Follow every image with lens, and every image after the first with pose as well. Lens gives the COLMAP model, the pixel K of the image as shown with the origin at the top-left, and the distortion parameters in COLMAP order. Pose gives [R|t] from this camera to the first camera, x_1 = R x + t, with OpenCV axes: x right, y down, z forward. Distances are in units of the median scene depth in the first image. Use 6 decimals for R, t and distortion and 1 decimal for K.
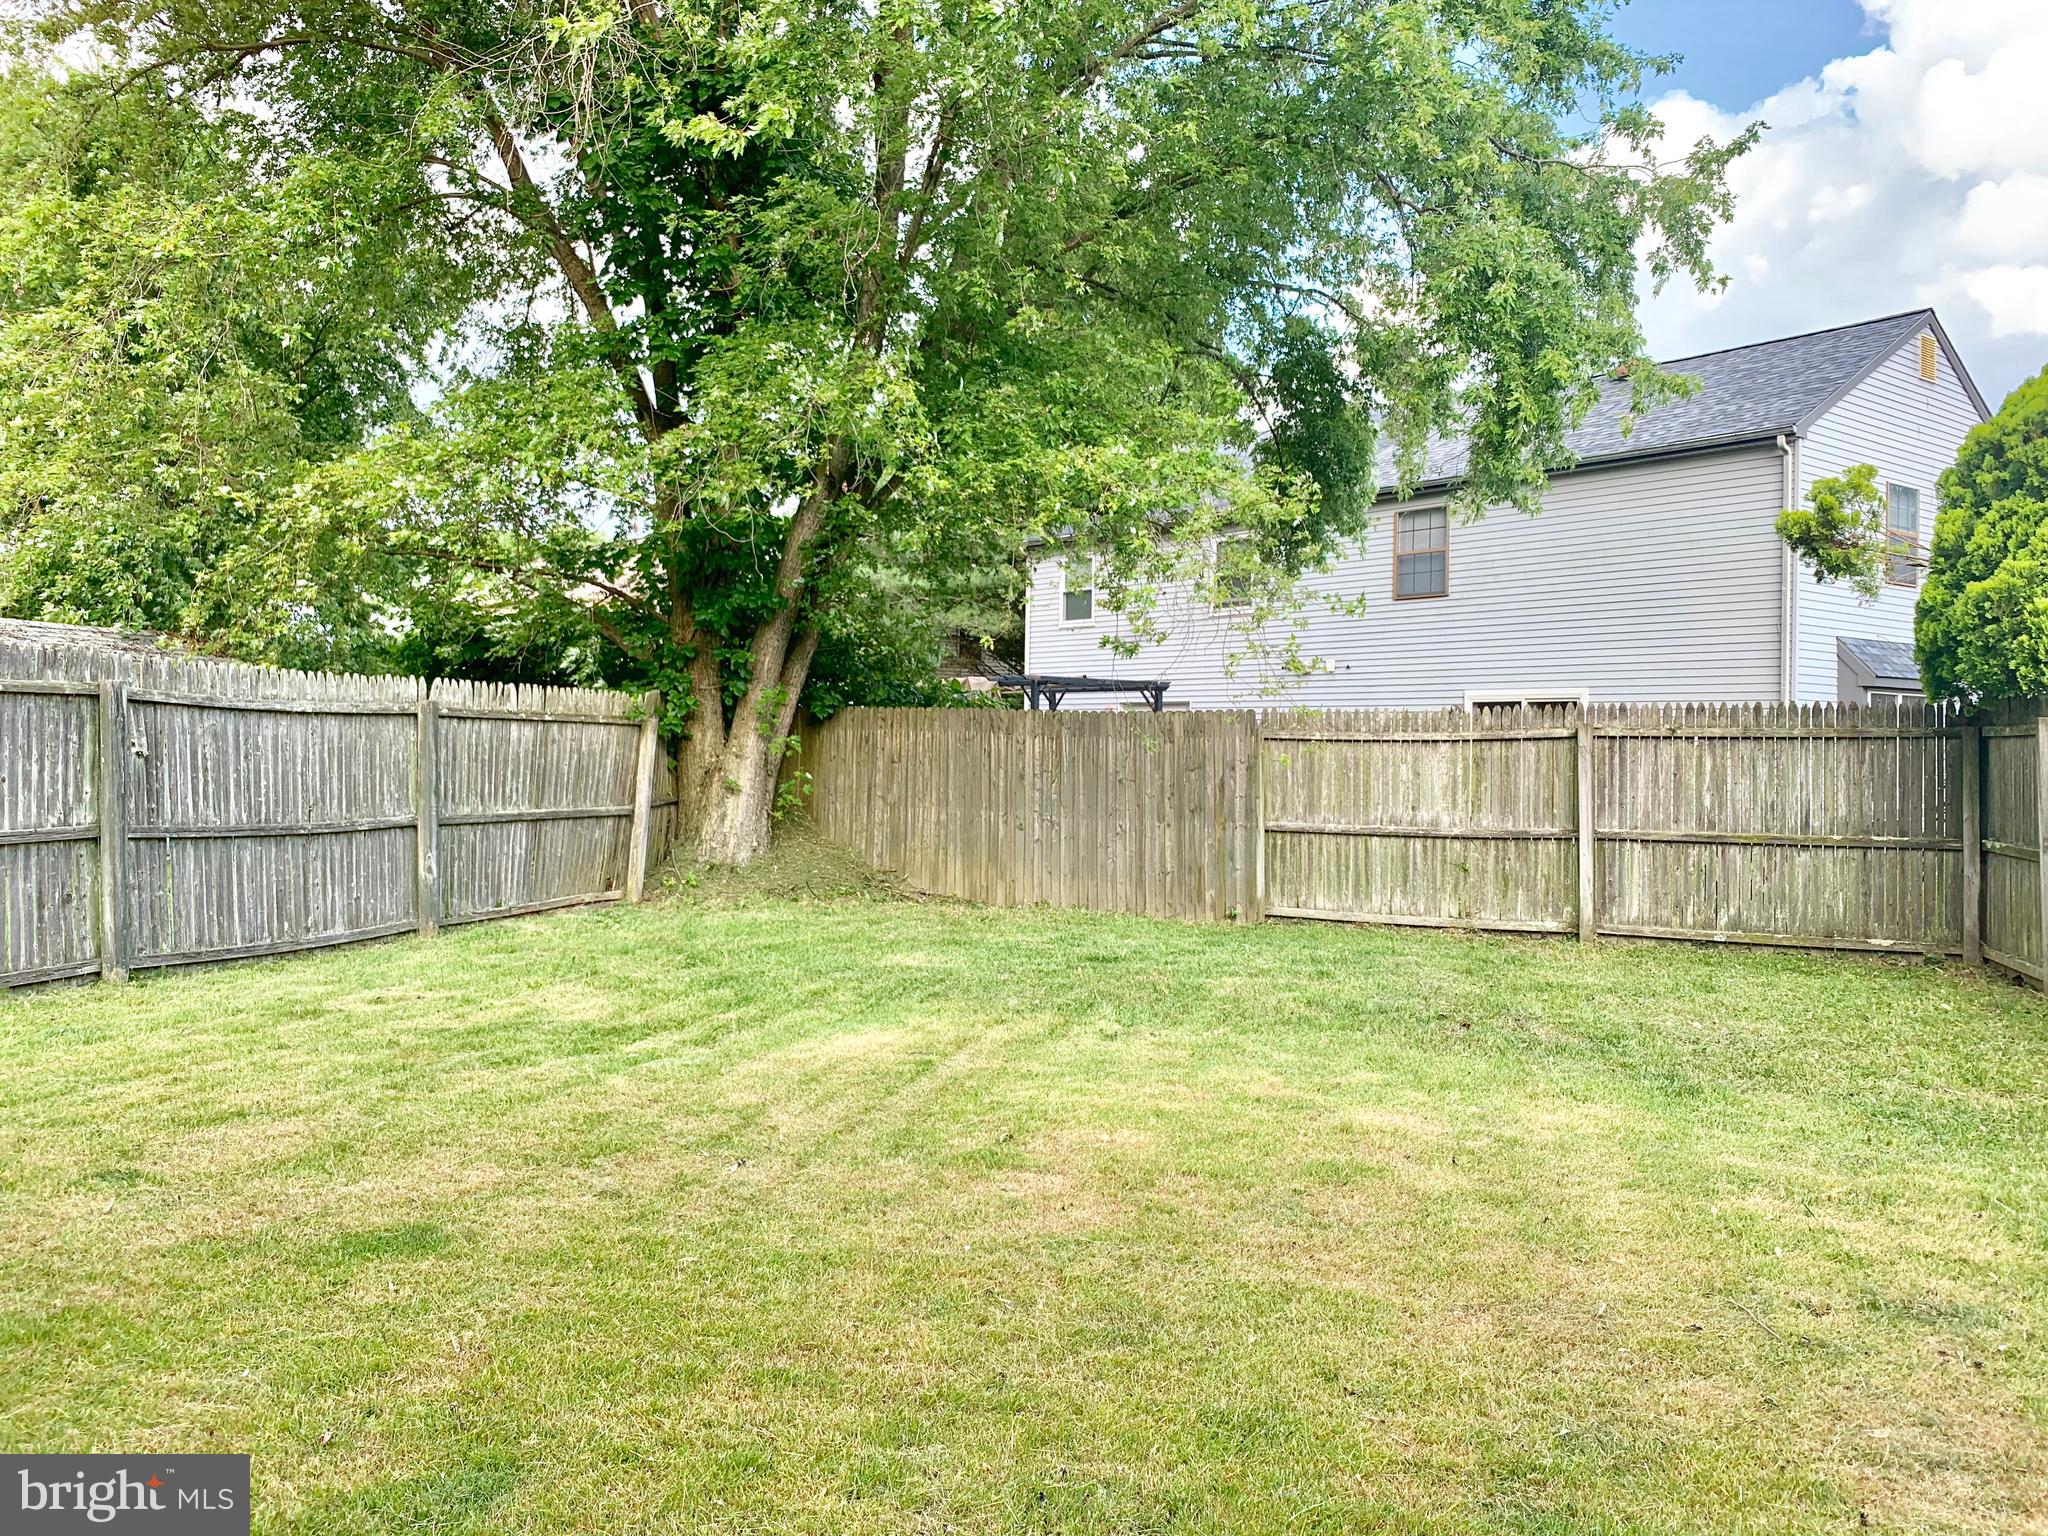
lens RADIAL K [[1540.9, 0, 1024.0], [0, 1540.9, 768.0], [0, 0, 1]] dist [0.003597, 0.001933]
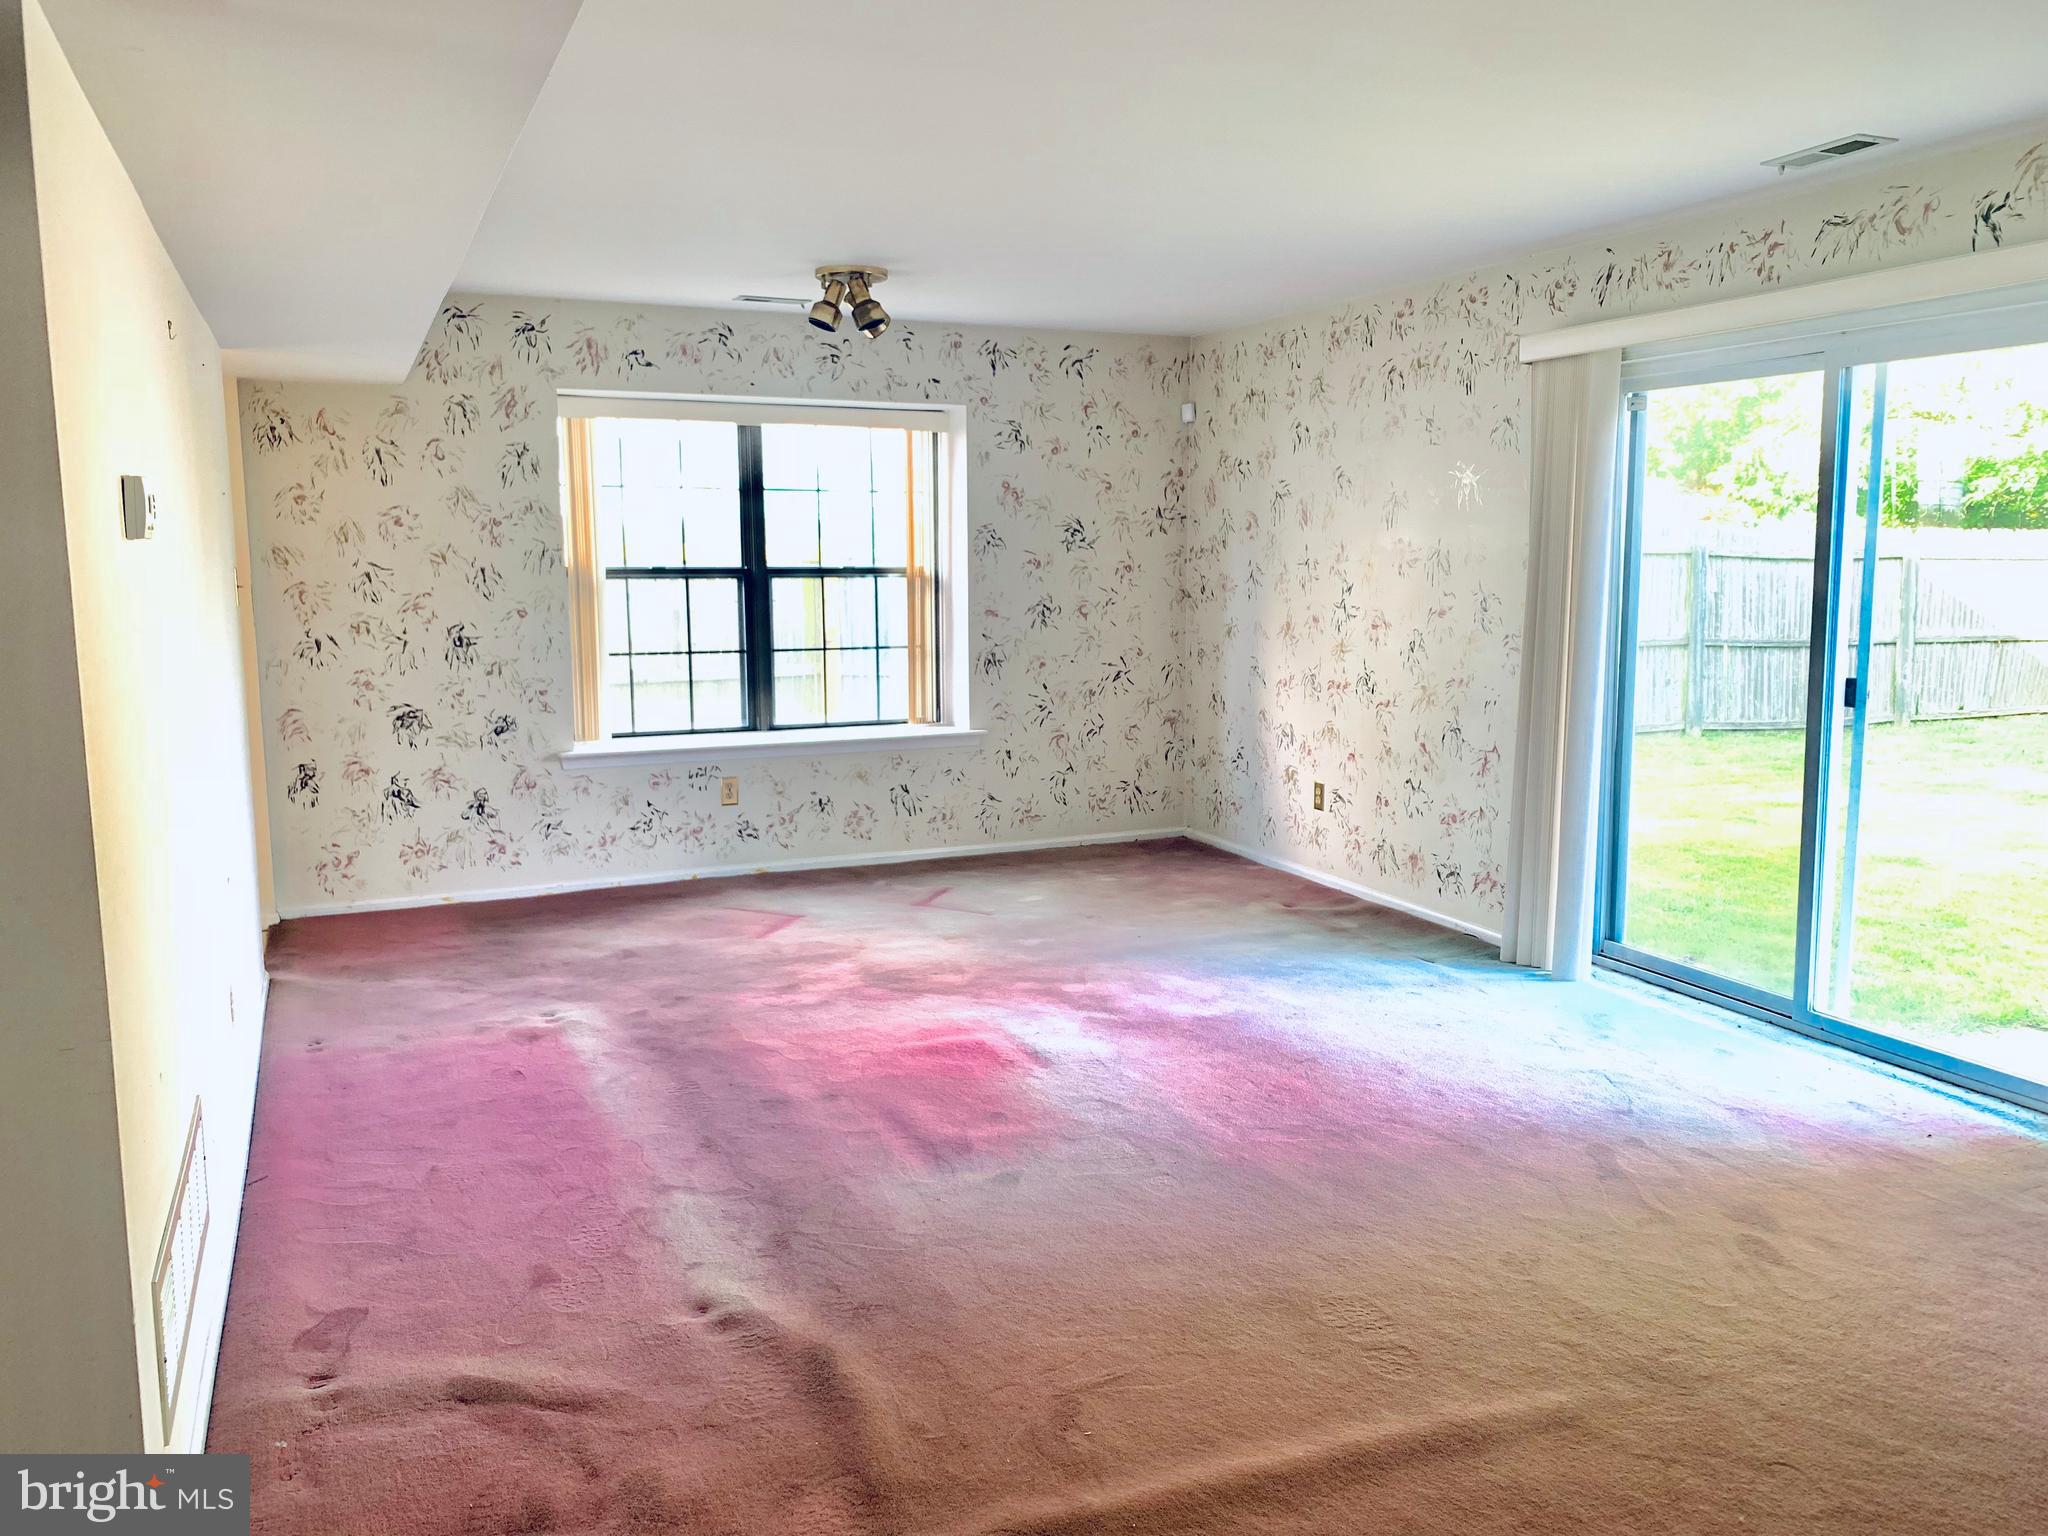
lens RADIAL K [[1540.9, 0, 1024.0], [0, 1540.9, 768.0], [0, 0, 1]] dist [0.003597, 0.001933]
pose [[0.643820, 0.097997, -0.758876, 0.162777], [-0.001397, 0.991914, 0.126905, -0.027209], [0.765176, -0.080644, 0.638751, -0.503280]]
